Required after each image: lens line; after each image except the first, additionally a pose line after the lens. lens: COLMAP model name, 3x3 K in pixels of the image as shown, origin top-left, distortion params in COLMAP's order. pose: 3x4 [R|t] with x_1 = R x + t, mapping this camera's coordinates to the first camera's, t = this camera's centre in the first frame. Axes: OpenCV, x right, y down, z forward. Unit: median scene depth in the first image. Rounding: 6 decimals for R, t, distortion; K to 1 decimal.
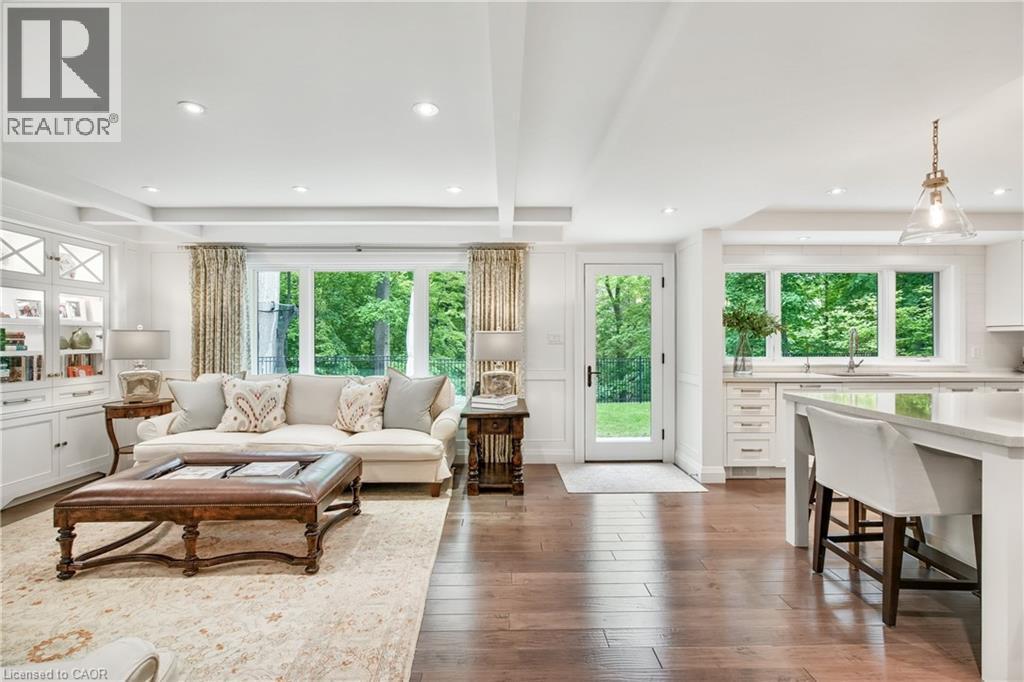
lens RADIAL K [[468.9, 0, 511.9], [0, 468.9, 338.7], [0, 0, 1]] dist [-0.002743, 0.002348]
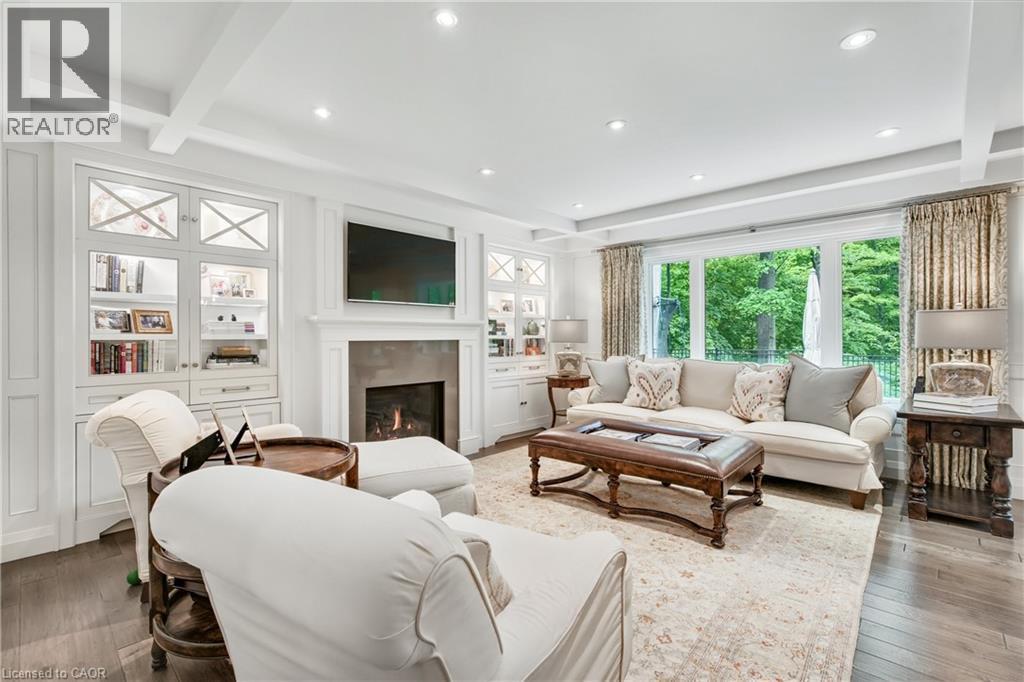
lens RADIAL K [[468.9, 0, 509.6], [0, 468.9, 335.2], [0, 0, 1]] dist [-0.002743, 0.002348]
pose [[0.720549, -0.003233, -0.693396, -0.029723], [0.003864, 0.999992, -0.000647, 0.025689], [0.693393, -0.002213, 0.720556, -0.029045]]
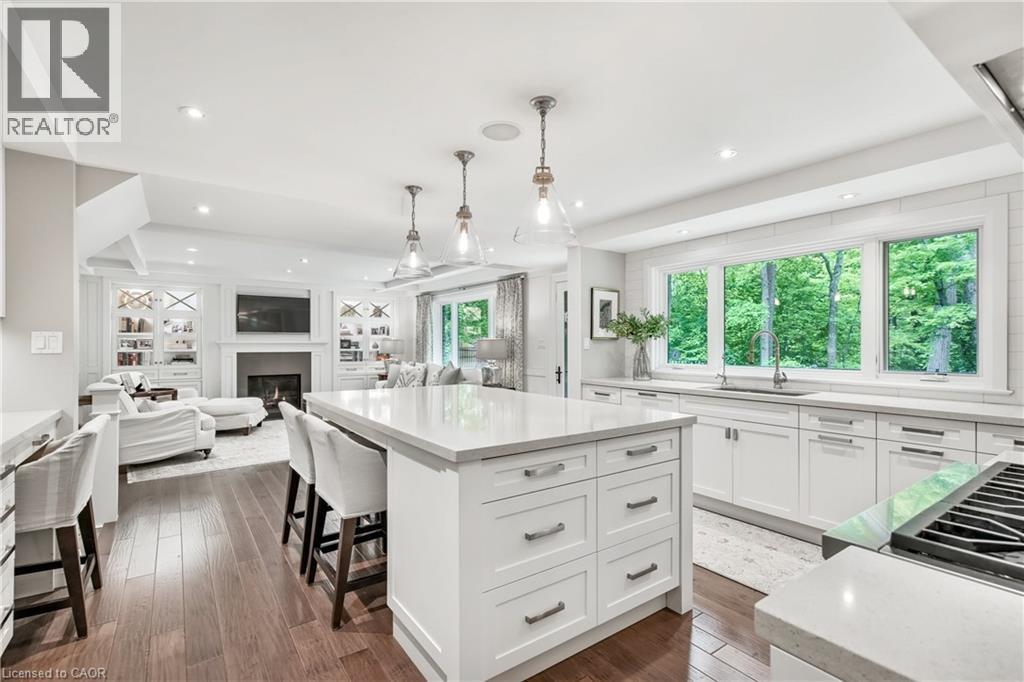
lens RADIAL K [[468.9, 0, 506.7], [0, 468.9, 342.6], [0, 0, 1]] dist [-0.002743, 0.002348]
pose [[0.569782, -0.001462, -0.821795, 1.341851], [0.000275, 0.999999, -0.001588, -0.002119], [0.821796, 0.000679, 0.569781, 0.243093]]
